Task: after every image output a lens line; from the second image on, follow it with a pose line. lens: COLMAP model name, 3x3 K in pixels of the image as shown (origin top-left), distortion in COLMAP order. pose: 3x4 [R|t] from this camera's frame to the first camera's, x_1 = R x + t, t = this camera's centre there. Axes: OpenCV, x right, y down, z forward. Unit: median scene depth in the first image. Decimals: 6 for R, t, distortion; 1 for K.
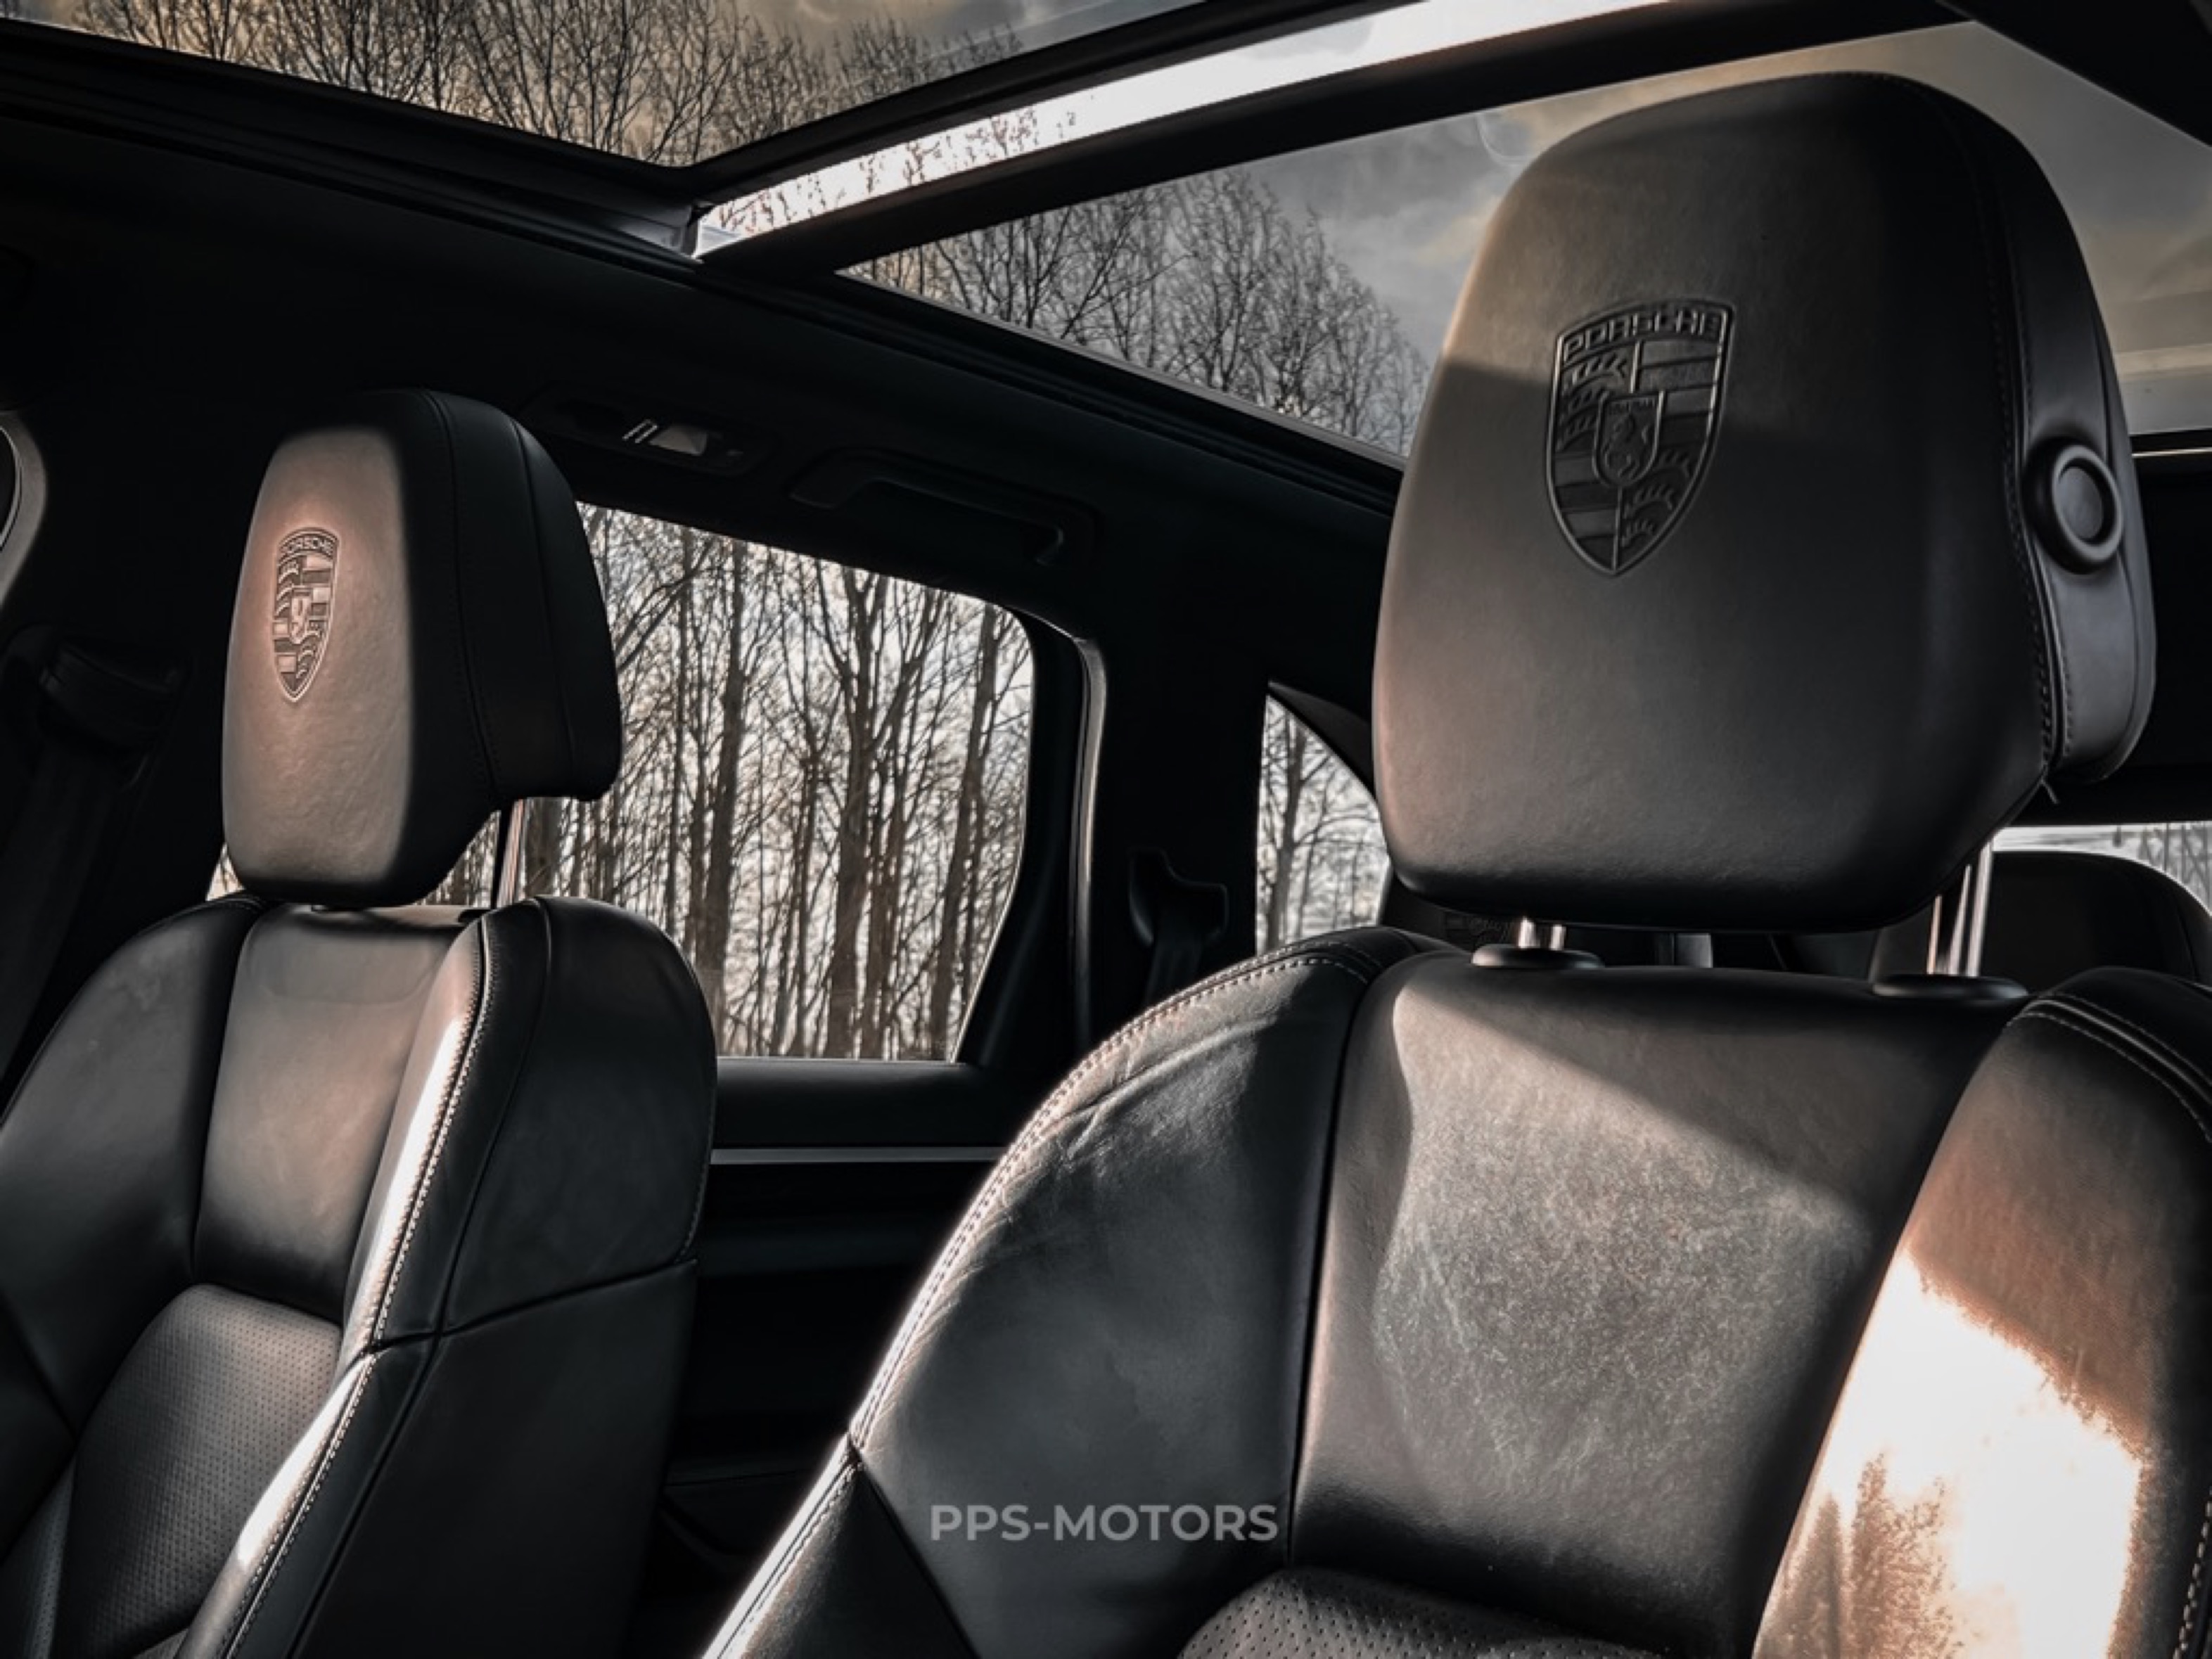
lens RADIAL K [[2995.9, 0, 1099.9], [0, 2995.9, 827.6], [0, 0, 1]] dist [0.084316, 0.000000]
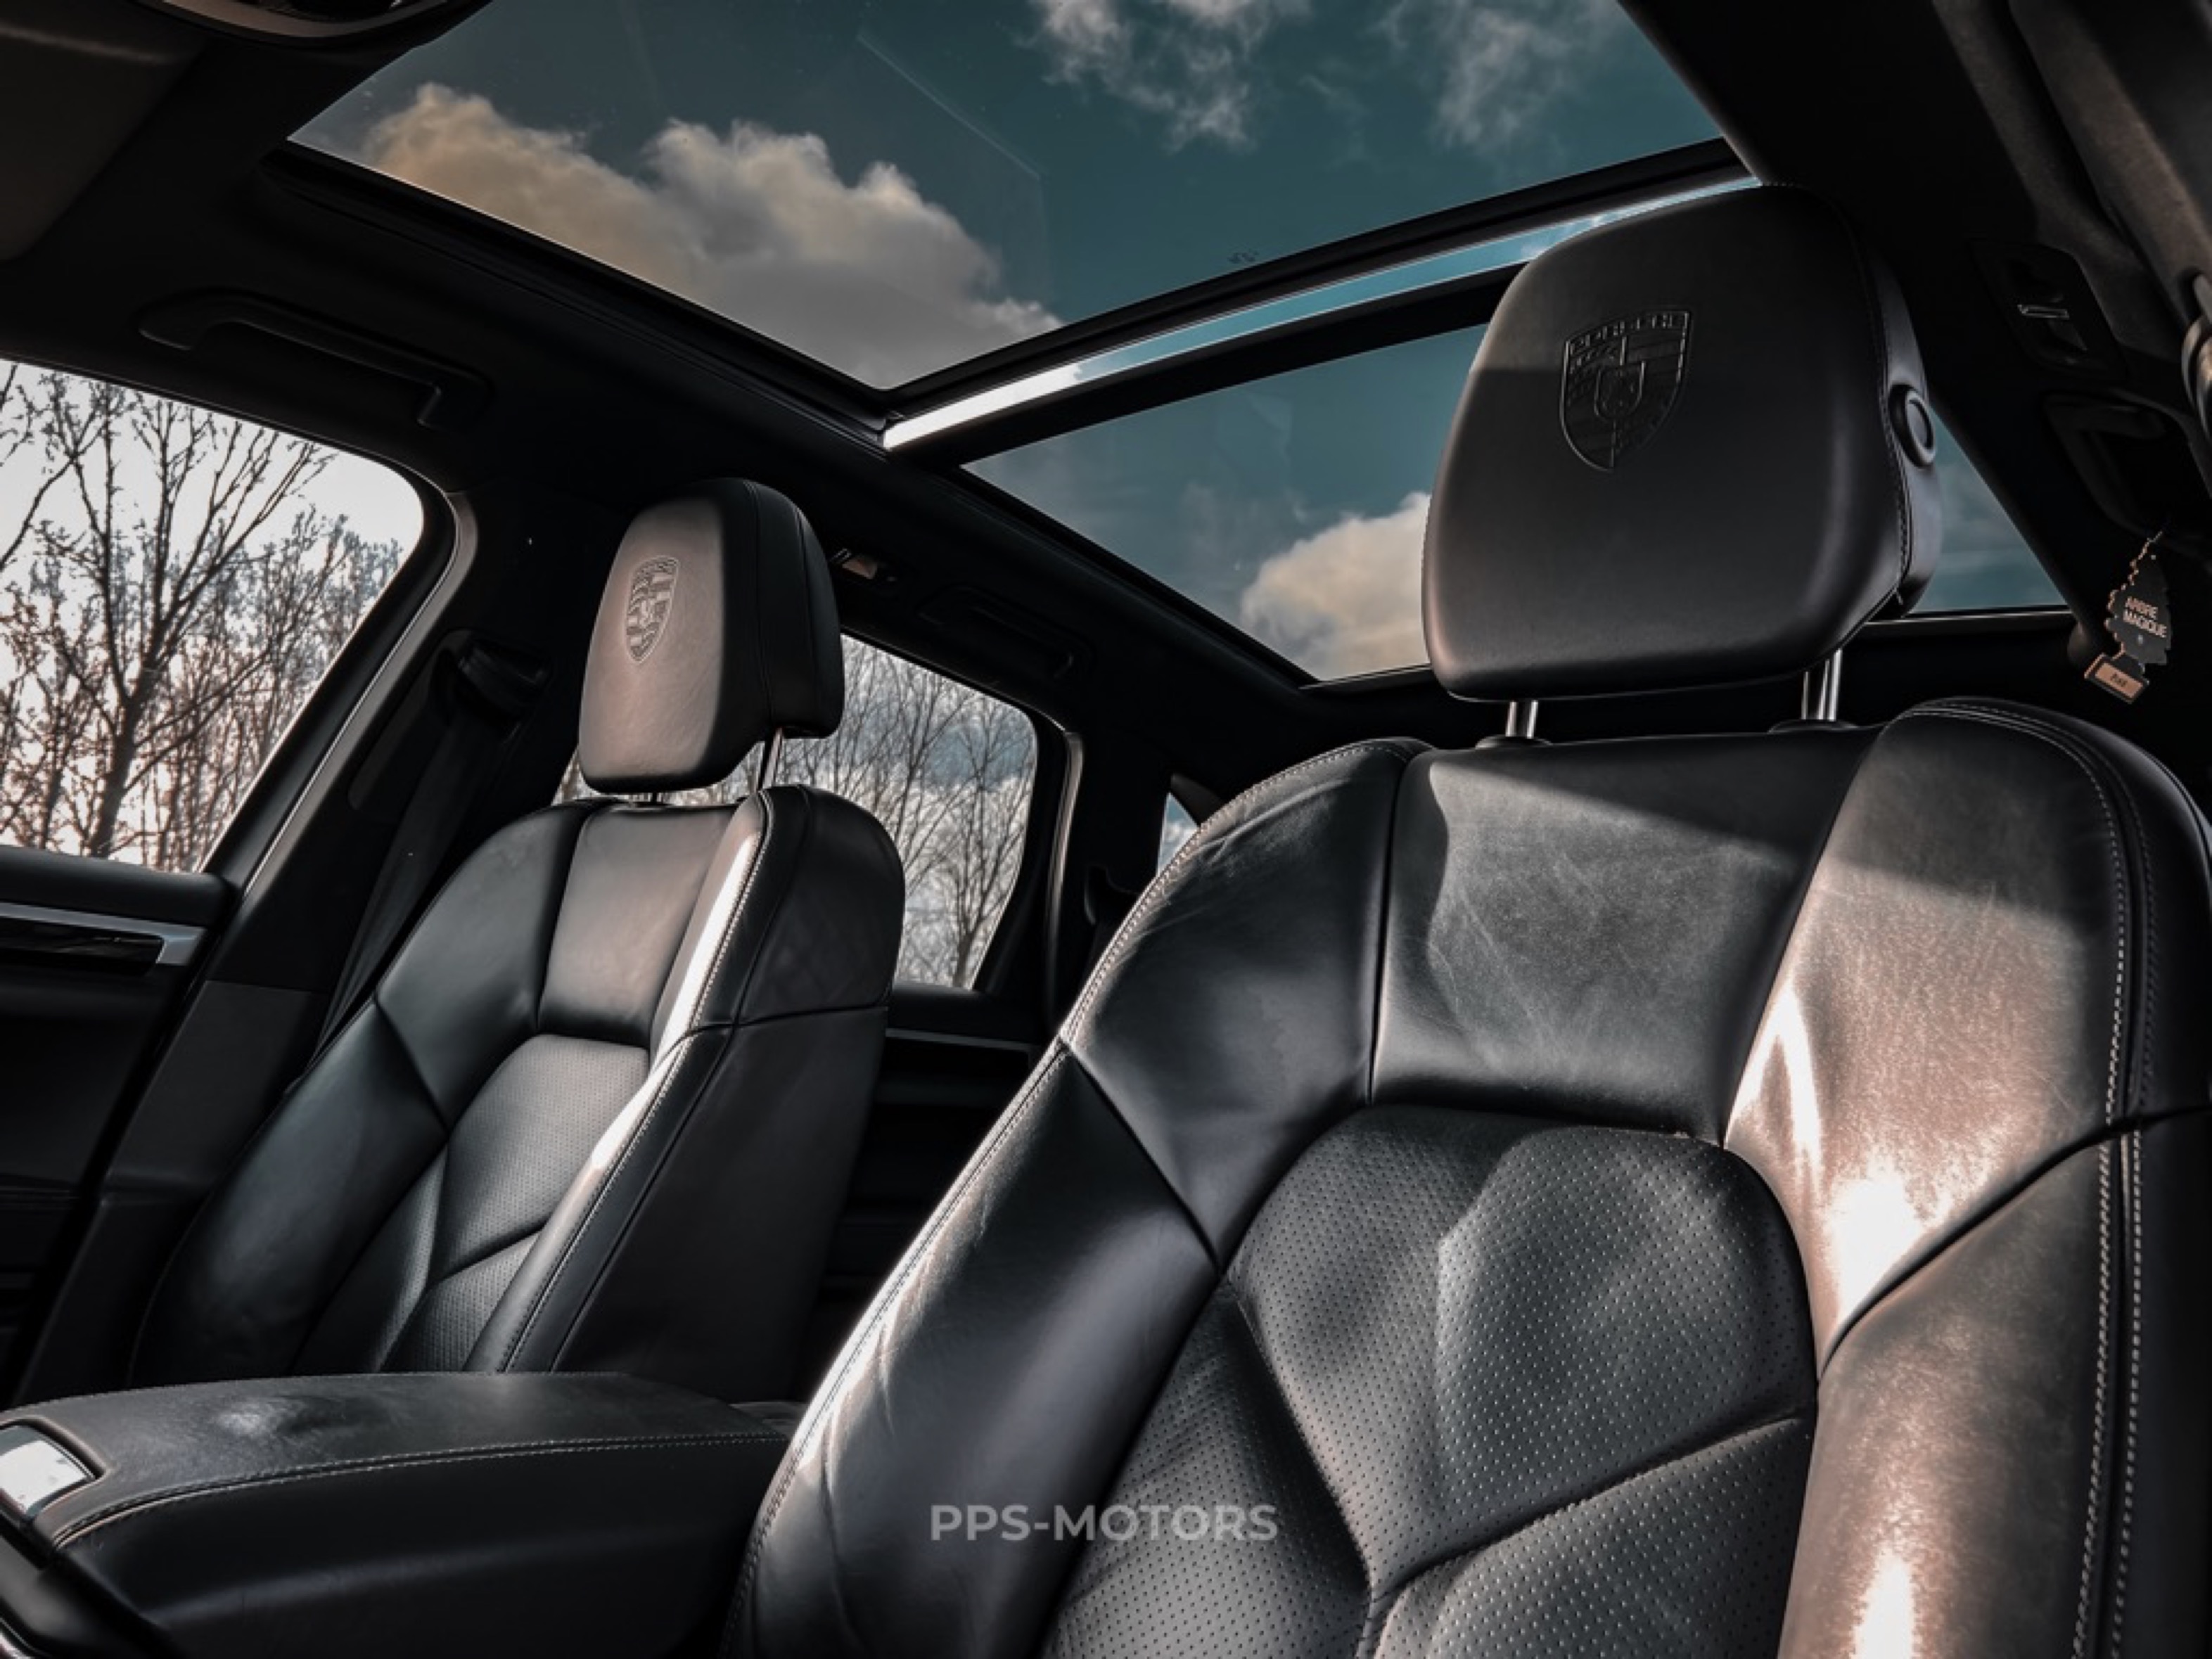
lens RADIAL K [[1692.8, 0, 1122.0], [0, 1692.8, 818.8], [0, 0, 1]] dist [0.057124, -0.073634]
pose [[0.992897, 0.062779, 0.101064, -0.146072], [-0.051332, 0.992367, -0.112132, 0.187364], [-0.107332, 0.106148, 0.988541, 0.136066]]
